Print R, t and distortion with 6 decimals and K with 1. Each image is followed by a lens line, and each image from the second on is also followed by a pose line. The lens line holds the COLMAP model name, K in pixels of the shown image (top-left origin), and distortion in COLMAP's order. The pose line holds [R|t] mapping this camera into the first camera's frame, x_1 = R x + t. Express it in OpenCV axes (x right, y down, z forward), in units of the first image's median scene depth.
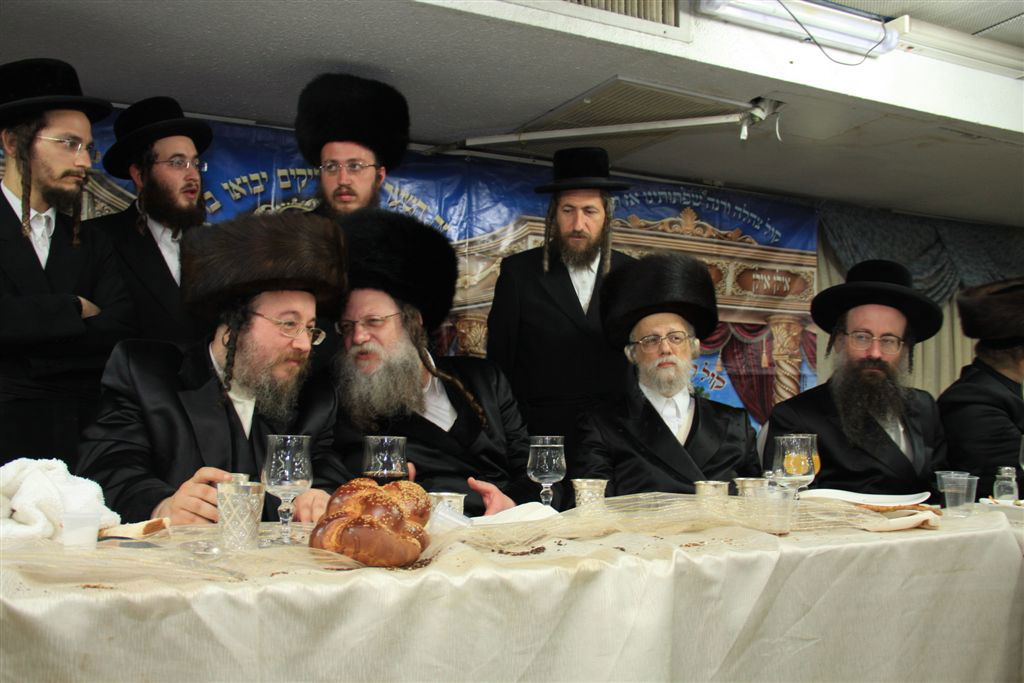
lens RADIAL K [[954.6, 0, 513.4], [0, 954.6, 375.0], [0, 0, 1]] dist [0.003762, -0.253329]
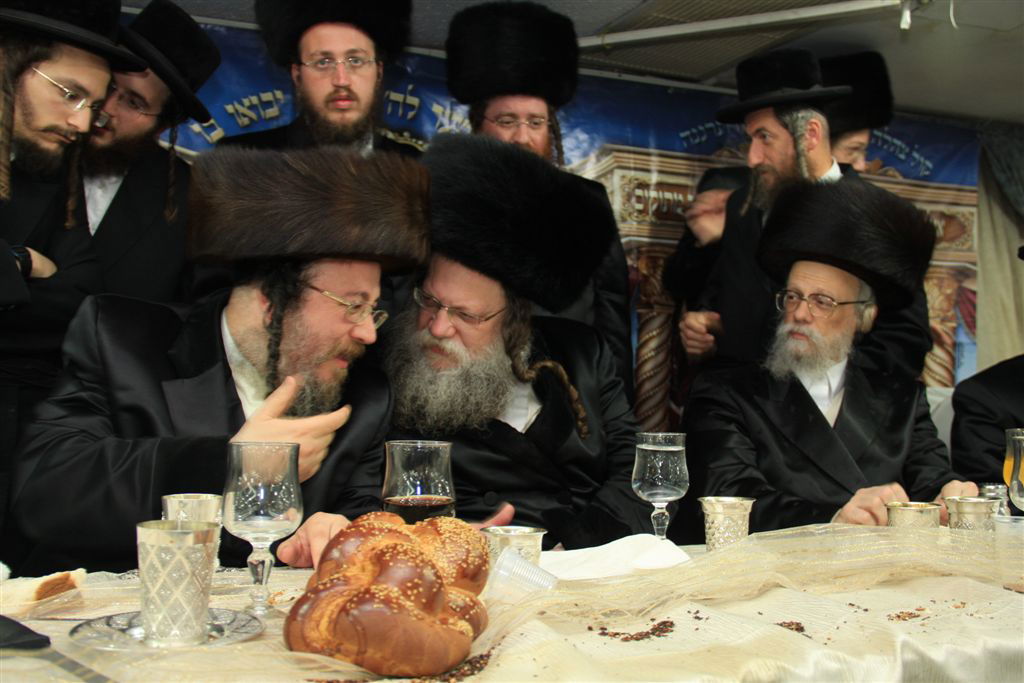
lens RADIAL K [[1019.7, 0, 553.2], [0, 1019.7, 340.8], [0, 0, 1]] dist [0.144223, 0.002193]
pose [[0.999552, -0.007161, -0.029067, -0.017371], [0.007014, 0.999962, -0.005126, 0.000341], [0.029103, 0.004920, 0.999564, 0.231992]]
